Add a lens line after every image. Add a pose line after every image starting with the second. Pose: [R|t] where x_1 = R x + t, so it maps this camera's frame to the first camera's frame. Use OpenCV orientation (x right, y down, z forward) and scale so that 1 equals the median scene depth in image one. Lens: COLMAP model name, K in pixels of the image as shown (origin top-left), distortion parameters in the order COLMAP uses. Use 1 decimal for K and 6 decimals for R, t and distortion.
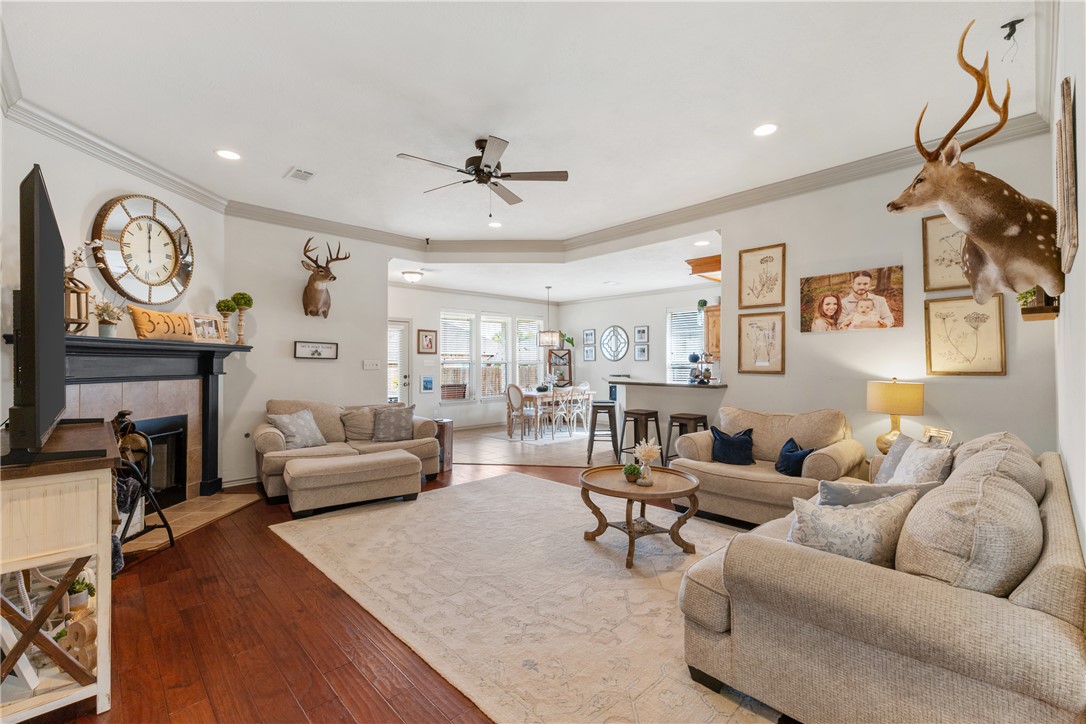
lens RADIAL K [[472.5, 0, 541.3], [0, 472.5, 361.9], [0, 0, 1]] dist [0.008635, 0.000283]
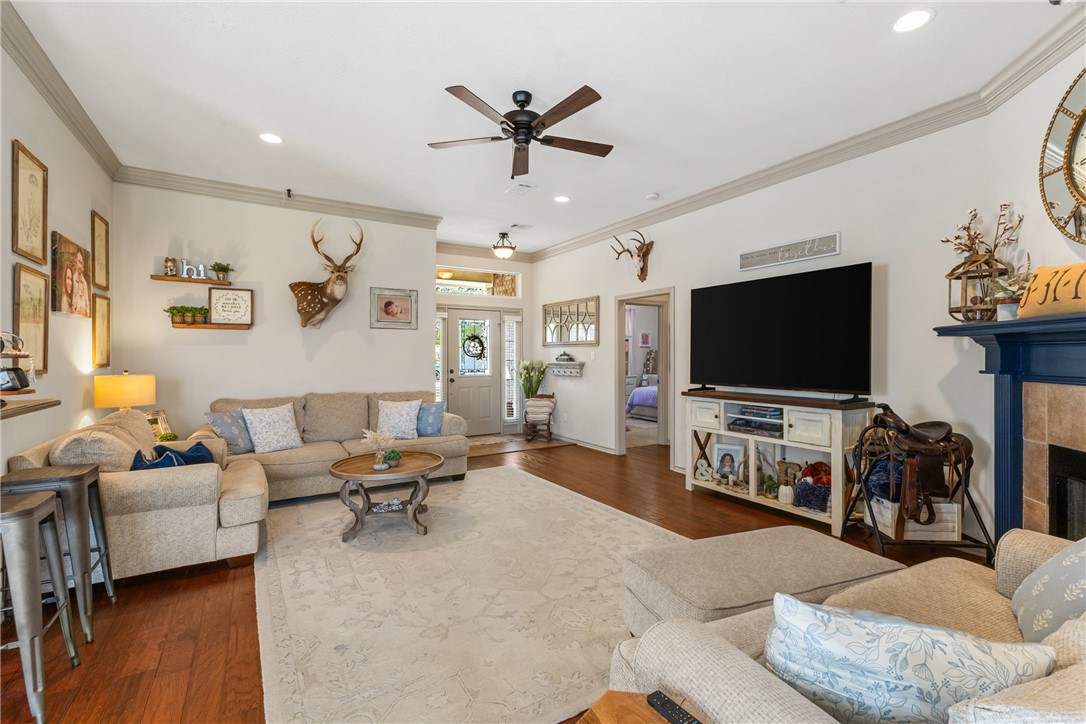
lens RADIAL K [[472.5, 0, 548.6], [0, 472.5, 360.7], [0, 0, 1]] dist [0.008635, 0.000283]
pose [[-0.980519, -0.002571, 0.196408, -0.447644], [-0.001567, 0.999985, 0.005264, 0.008381], [-0.196418, 0.004854, -0.980508, 2.429279]]
